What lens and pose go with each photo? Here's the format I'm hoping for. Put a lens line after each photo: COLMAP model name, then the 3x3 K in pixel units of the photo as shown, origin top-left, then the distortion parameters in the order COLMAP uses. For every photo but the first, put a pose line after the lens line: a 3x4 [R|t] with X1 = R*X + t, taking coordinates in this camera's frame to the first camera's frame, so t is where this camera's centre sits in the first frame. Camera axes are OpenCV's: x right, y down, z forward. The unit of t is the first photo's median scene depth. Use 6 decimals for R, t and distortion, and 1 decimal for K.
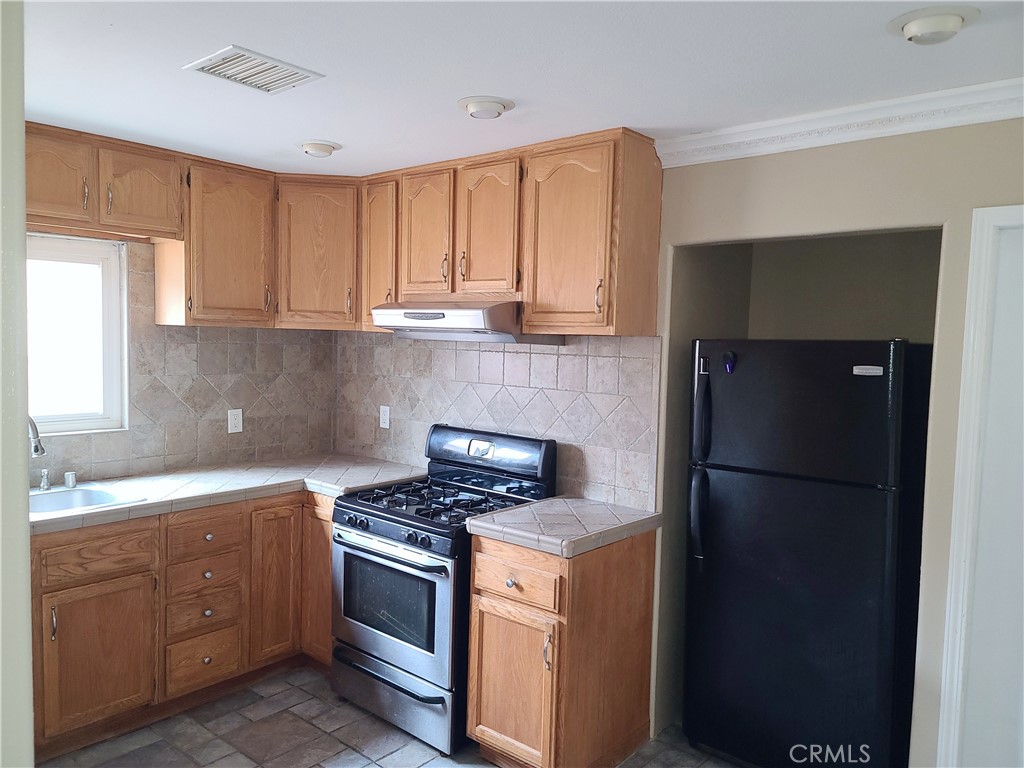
lens RADIAL K [[741.5, 0, 508.3], [0, 741.5, 383.5], [0, 0, 1]] dist [0.013375, -0.004483]
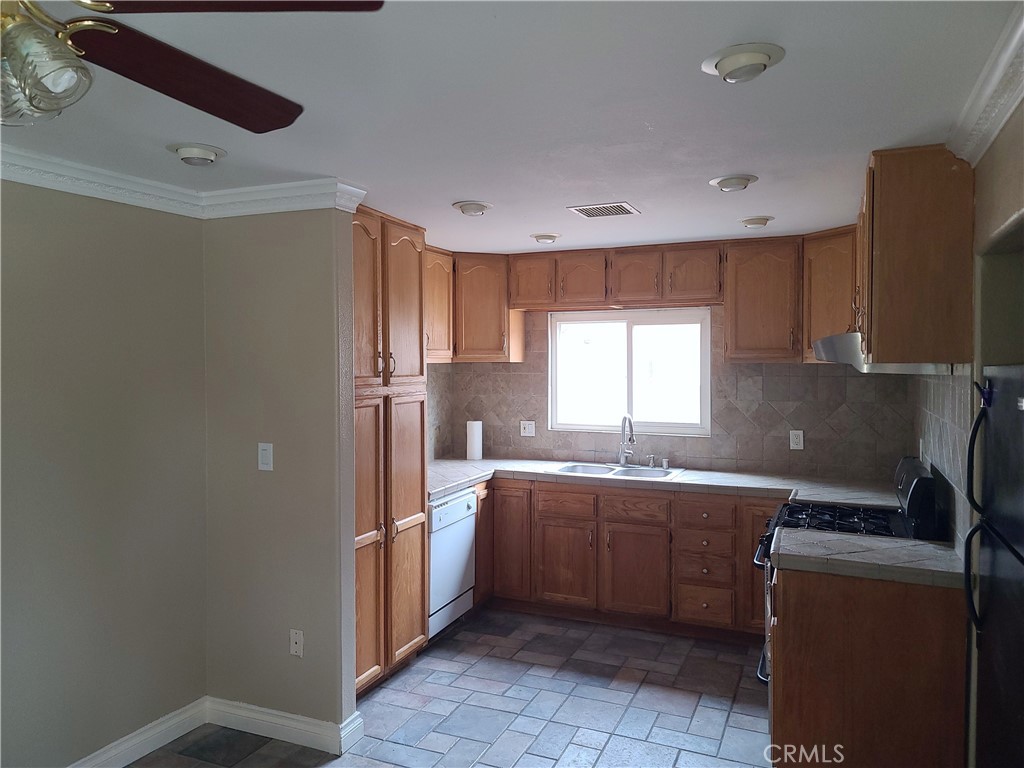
lens RADIAL K [[741.5, 0, 506.5], [0, 741.5, 382.2], [0, 0, 1]] dist [0.013375, -0.004483]
pose [[0.291242, 0.001504, -0.956648, 0.744839], [-0.053108, 0.998482, -0.014598, -0.001065], [0.955174, 0.055058, 0.290880, 0.210101]]
